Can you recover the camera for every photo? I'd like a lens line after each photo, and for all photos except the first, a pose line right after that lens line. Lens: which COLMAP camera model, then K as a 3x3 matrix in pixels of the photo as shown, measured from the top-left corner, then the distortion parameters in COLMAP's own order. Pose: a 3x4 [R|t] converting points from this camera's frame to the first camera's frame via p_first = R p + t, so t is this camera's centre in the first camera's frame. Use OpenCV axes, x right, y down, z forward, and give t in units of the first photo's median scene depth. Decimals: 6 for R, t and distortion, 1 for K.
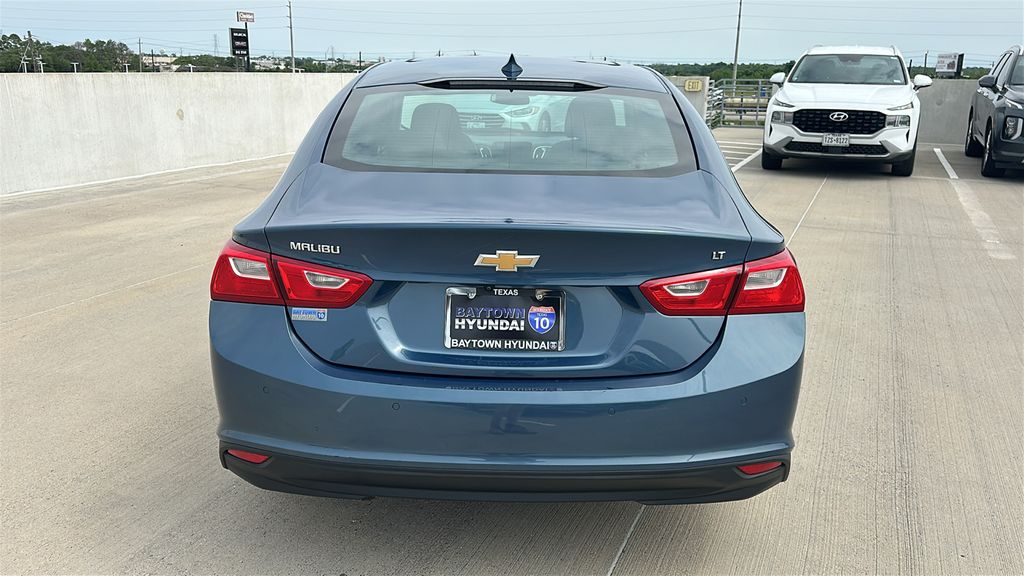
lens RADIAL K [[878.9, 0, 512.2], [0, 878.9, 292.3], [0, 0, 1]] dist [0.094178, -0.119943]
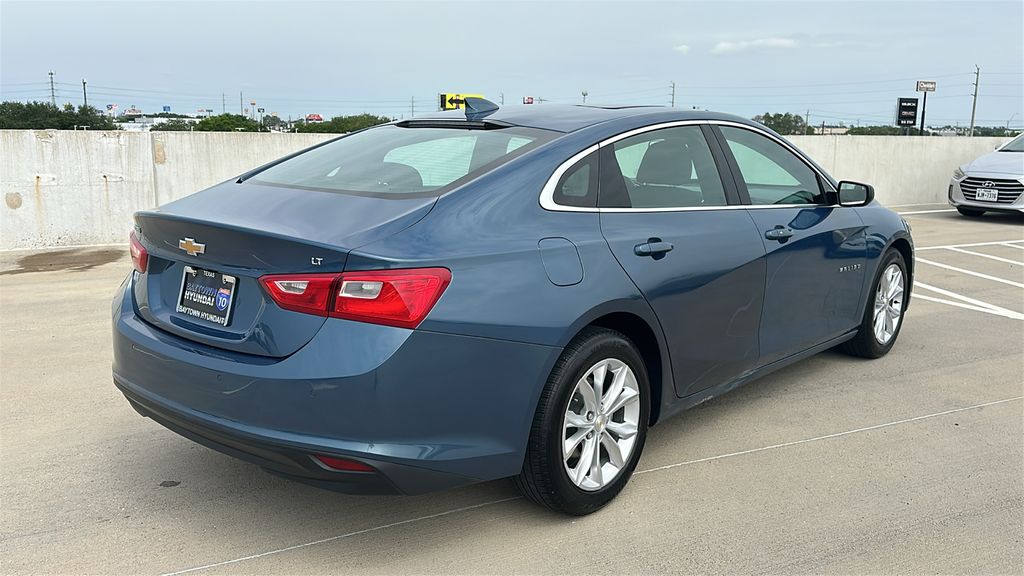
lens RADIAL K [[878.9, 0, 530.5], [0, 878.9, 293.5], [0, 0, 1]] dist [0.094178, -0.119943]
pose [[0.773434, 0.116878, -0.623008, 0.817420], [-0.162538, 0.986561, -0.016702, -0.018912], [0.612683, 0.114180, 0.782037, 0.204779]]
